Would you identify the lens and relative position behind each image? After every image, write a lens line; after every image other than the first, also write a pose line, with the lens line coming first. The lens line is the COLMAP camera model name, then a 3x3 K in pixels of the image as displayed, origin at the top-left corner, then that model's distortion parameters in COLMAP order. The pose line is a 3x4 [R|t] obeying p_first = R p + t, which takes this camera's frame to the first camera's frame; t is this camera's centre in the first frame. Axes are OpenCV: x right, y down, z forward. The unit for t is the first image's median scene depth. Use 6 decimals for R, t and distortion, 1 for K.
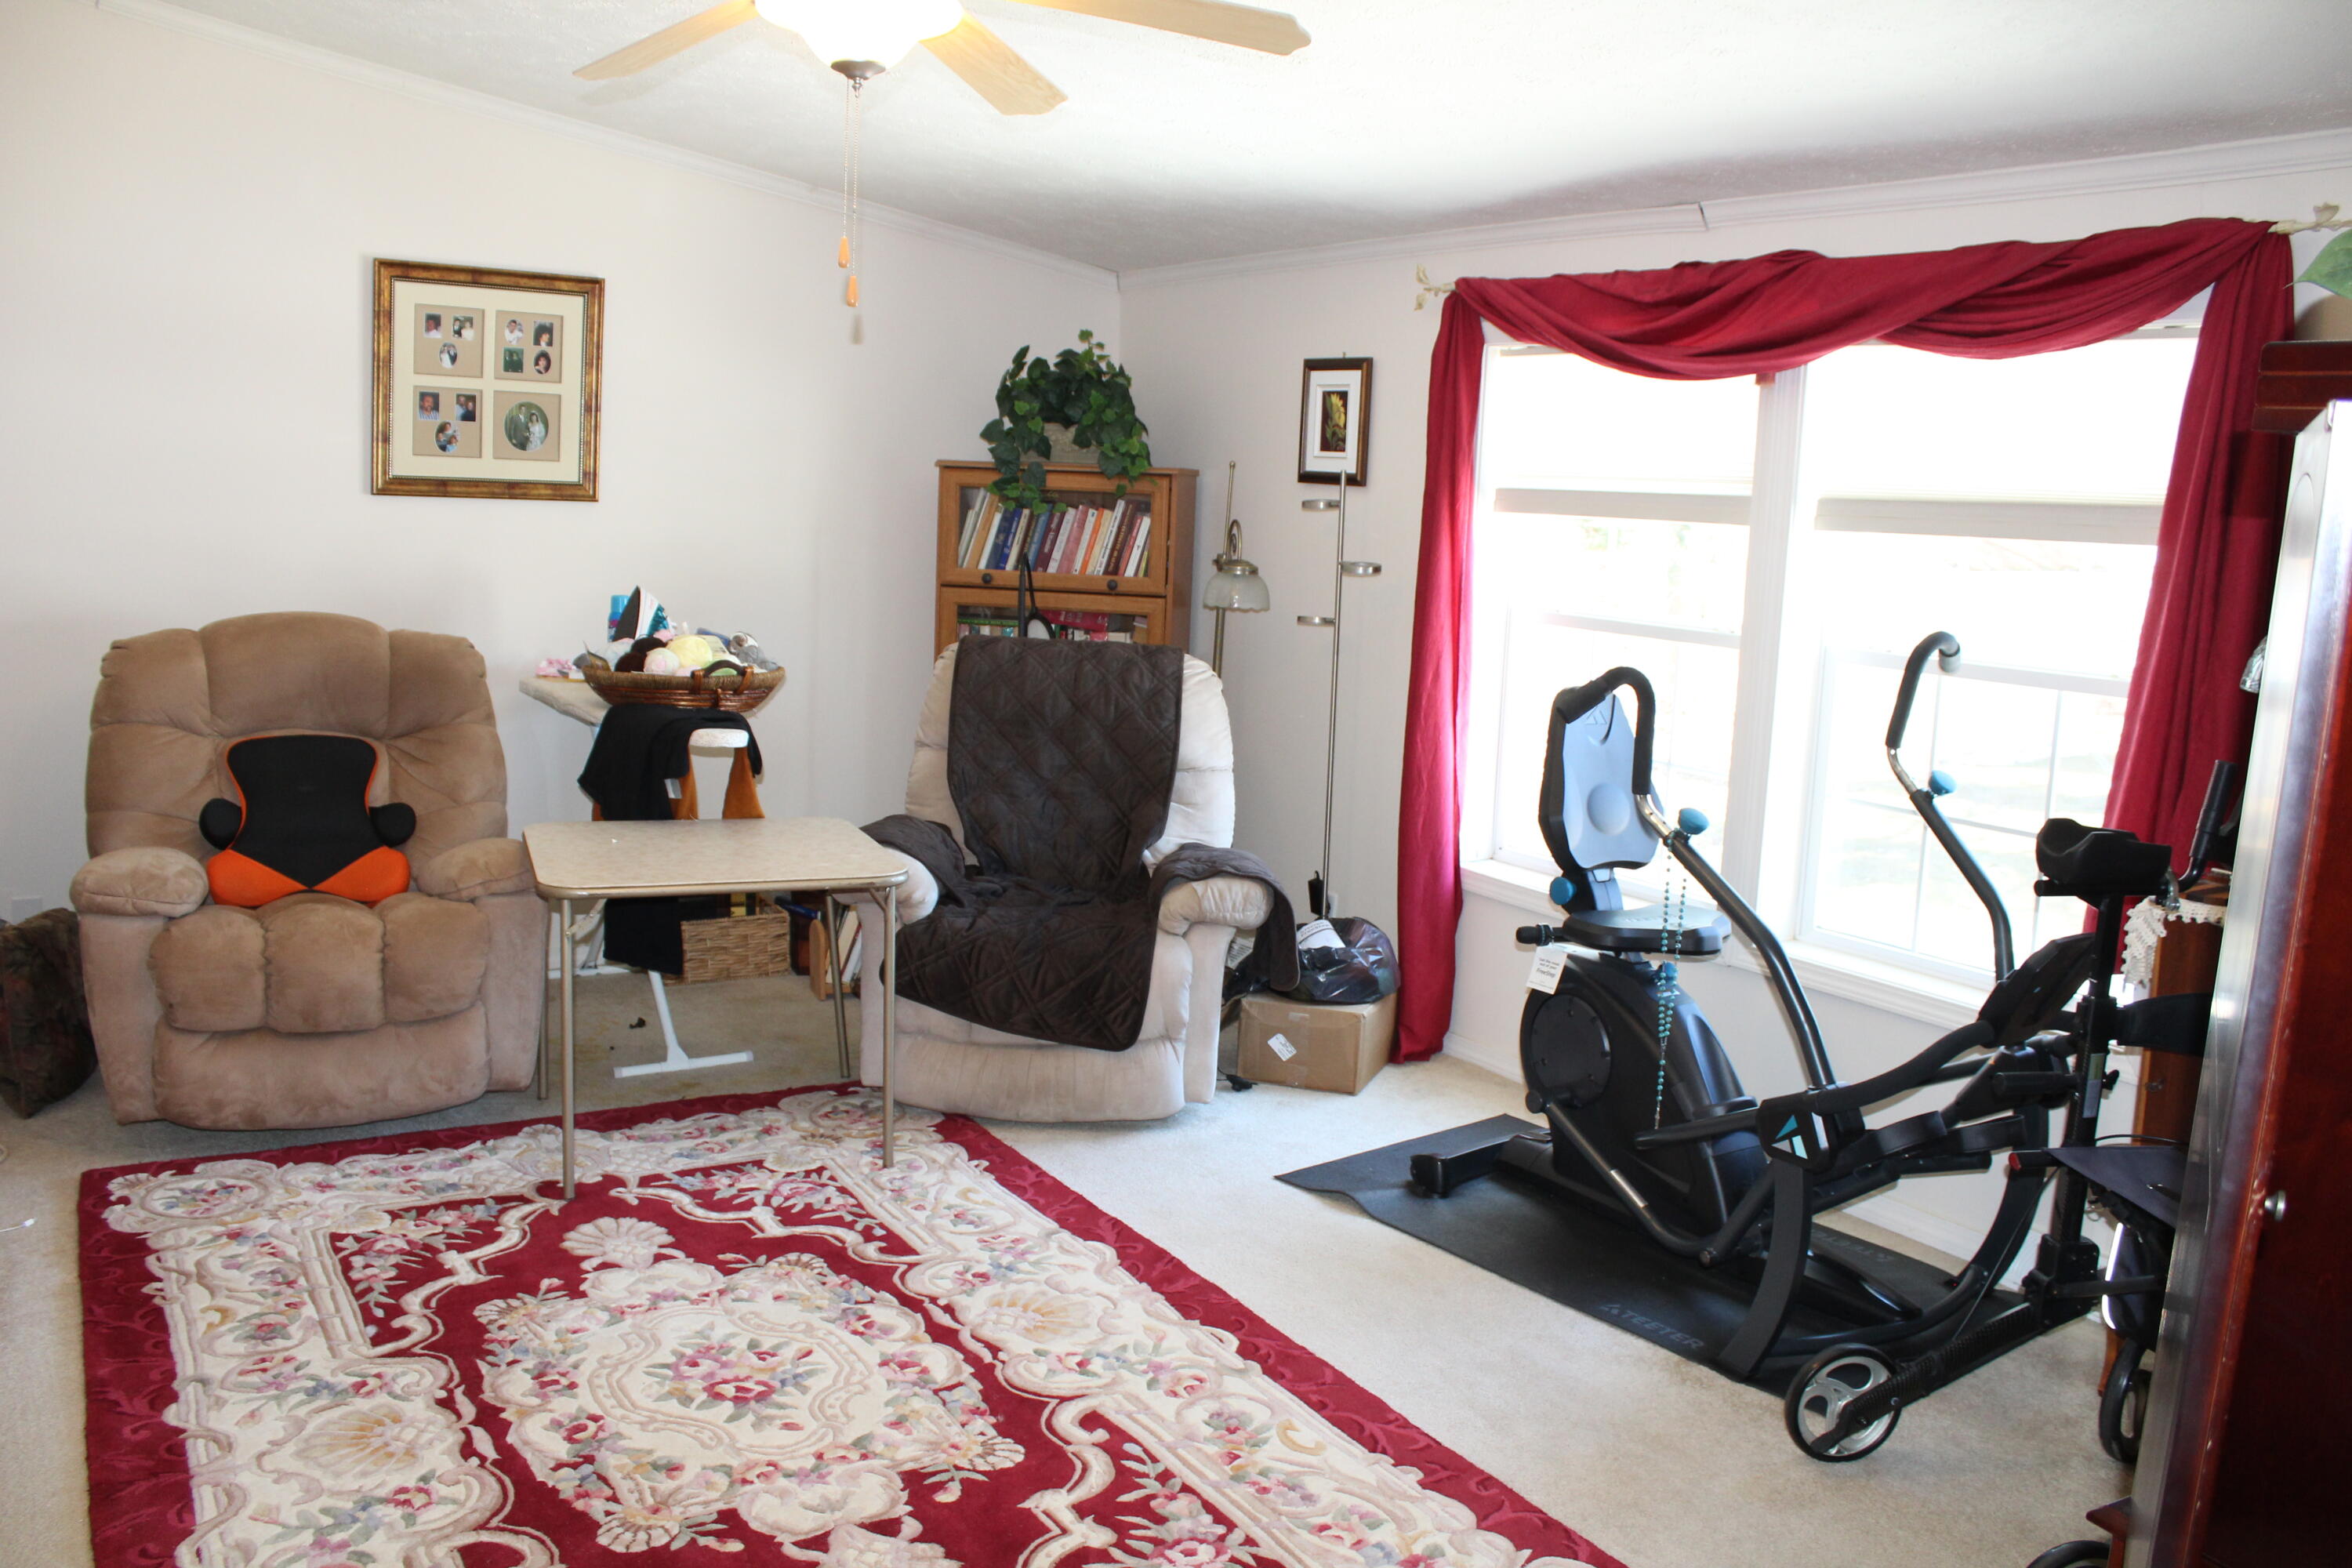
lens RADIAL K [[1934.1, 0, 1183.0], [0, 1934.1, 815.3], [0, 0, 1]] dist [-0.170070, 0.150583]
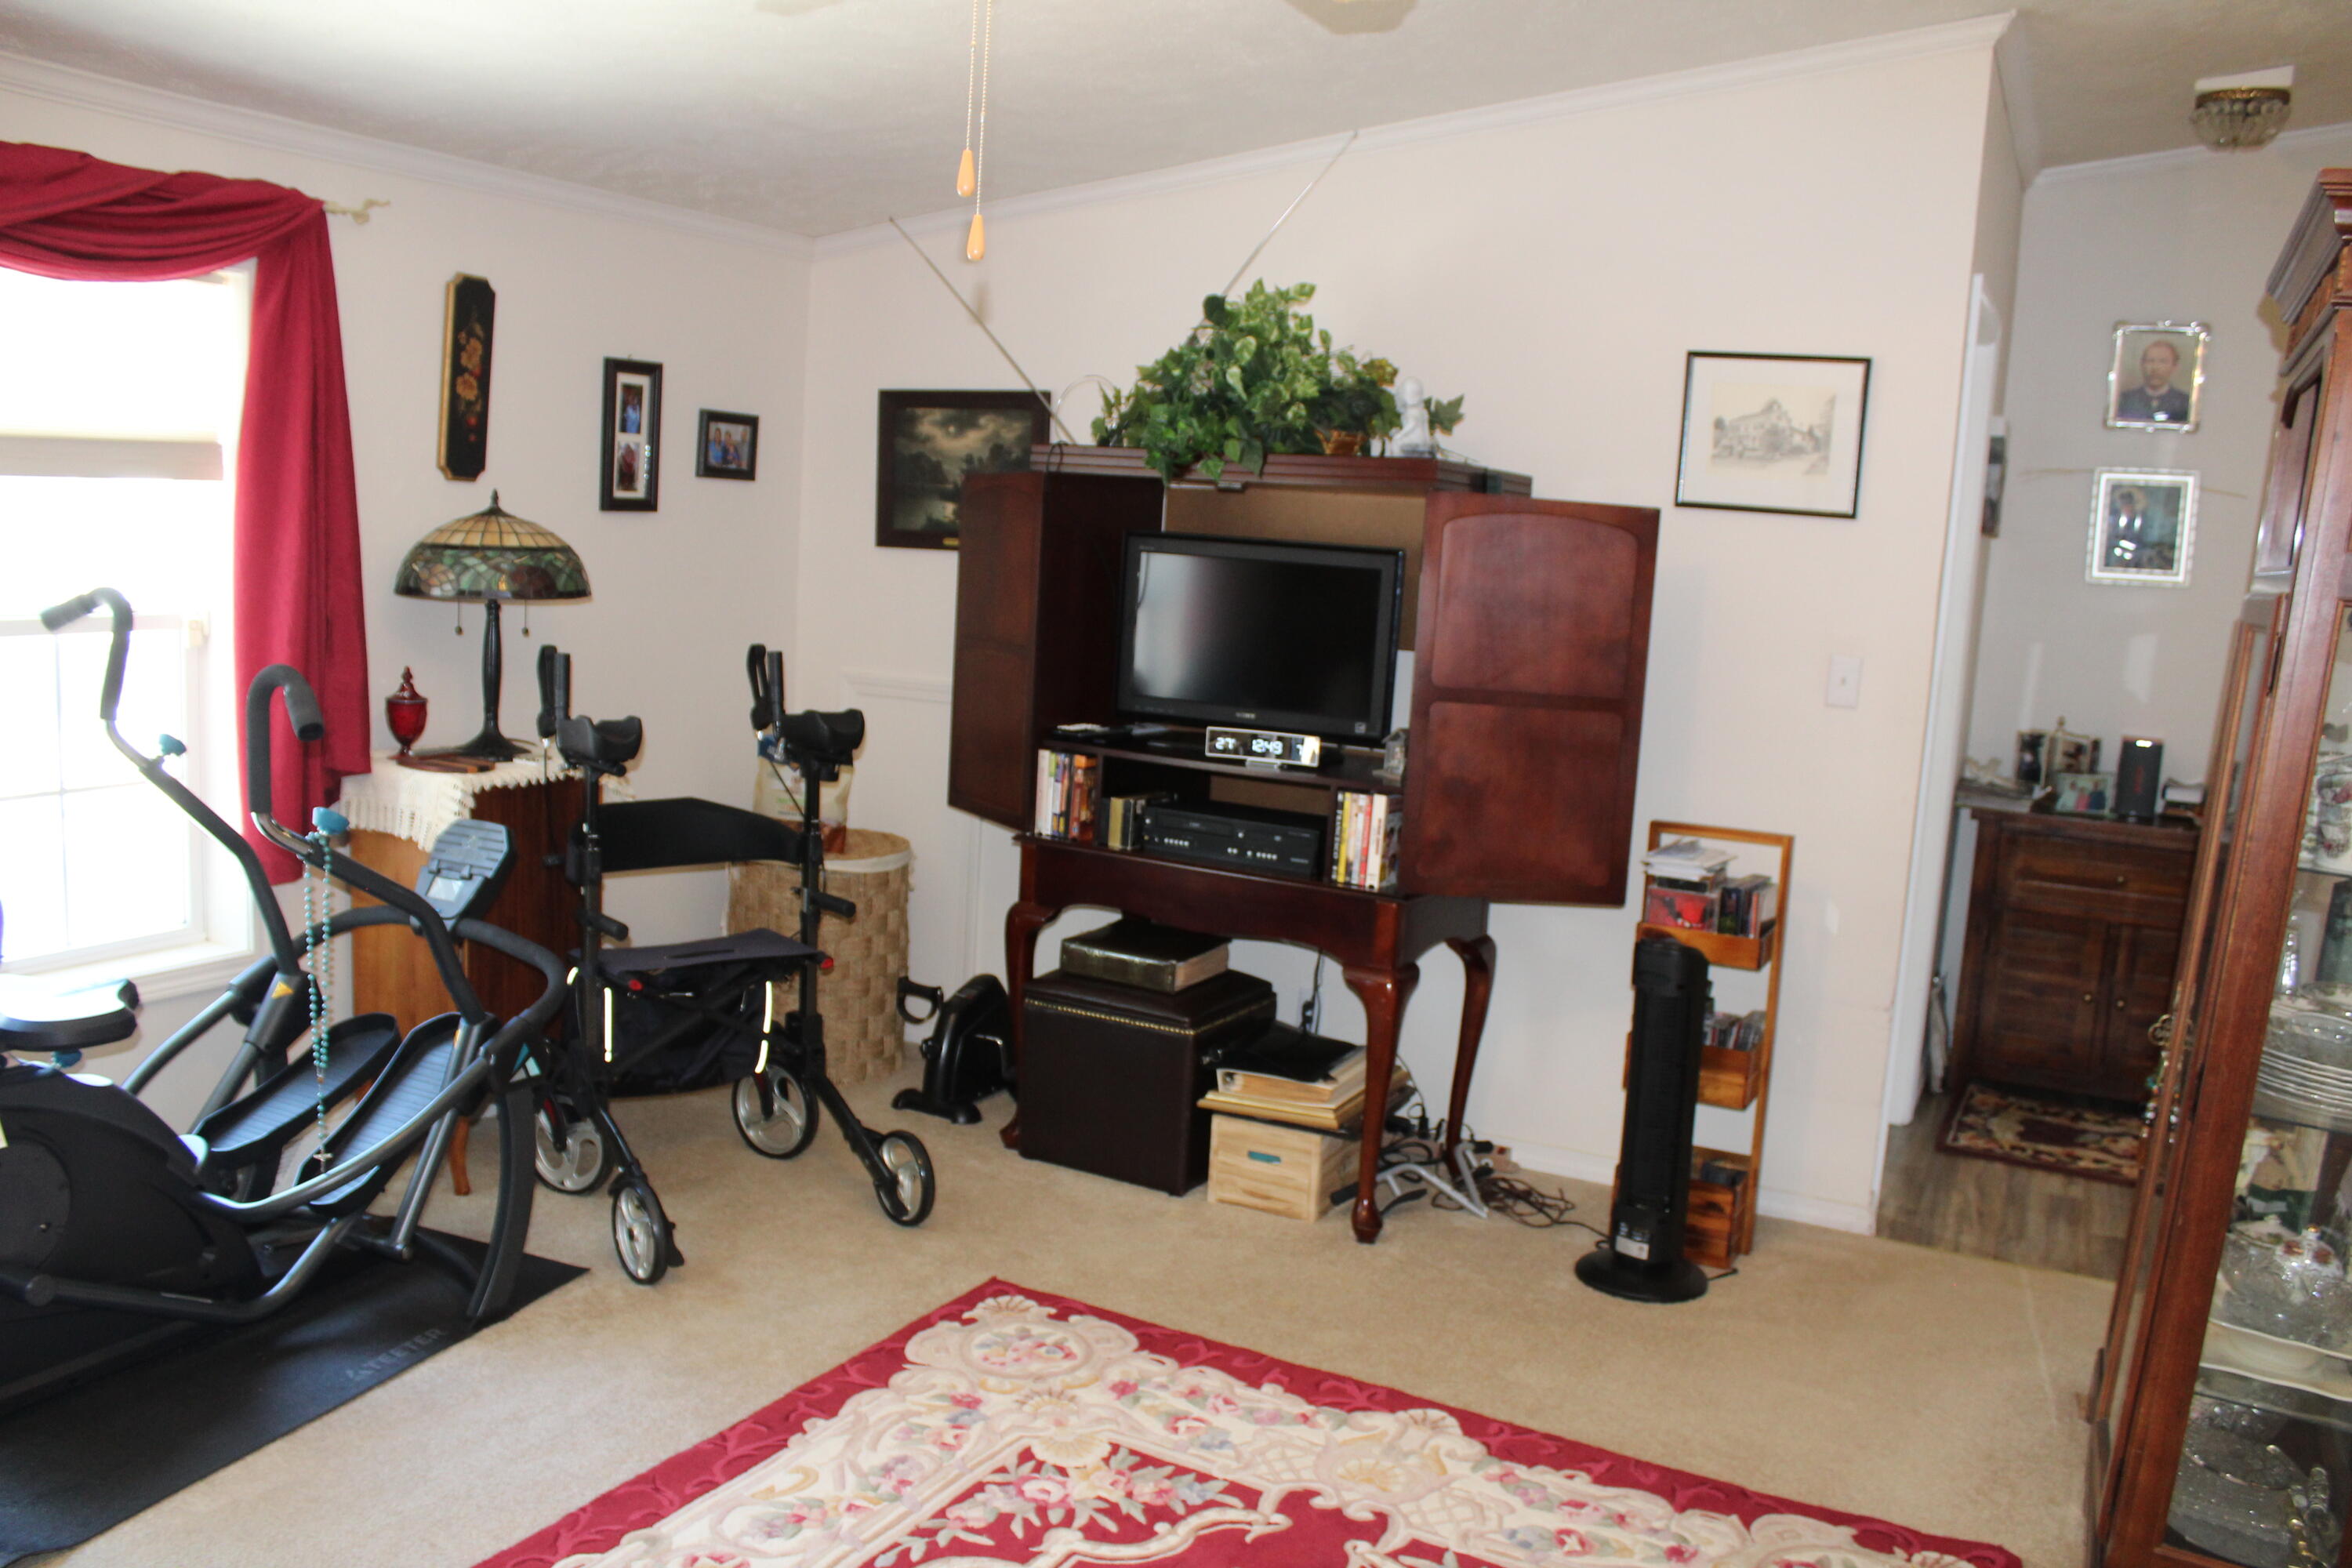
lens RADIAL K [[1934.1, 0, 1183.0], [0, 1934.1, 815.3], [0, 0, 1]] dist [-0.170070, 0.150583]
pose [[-0.485476, -0.228600, 0.843834, -0.753690], [0.069822, 0.951987, 0.298069, -0.265288], [-0.871457, 0.203624, -0.446206, 1.152308]]
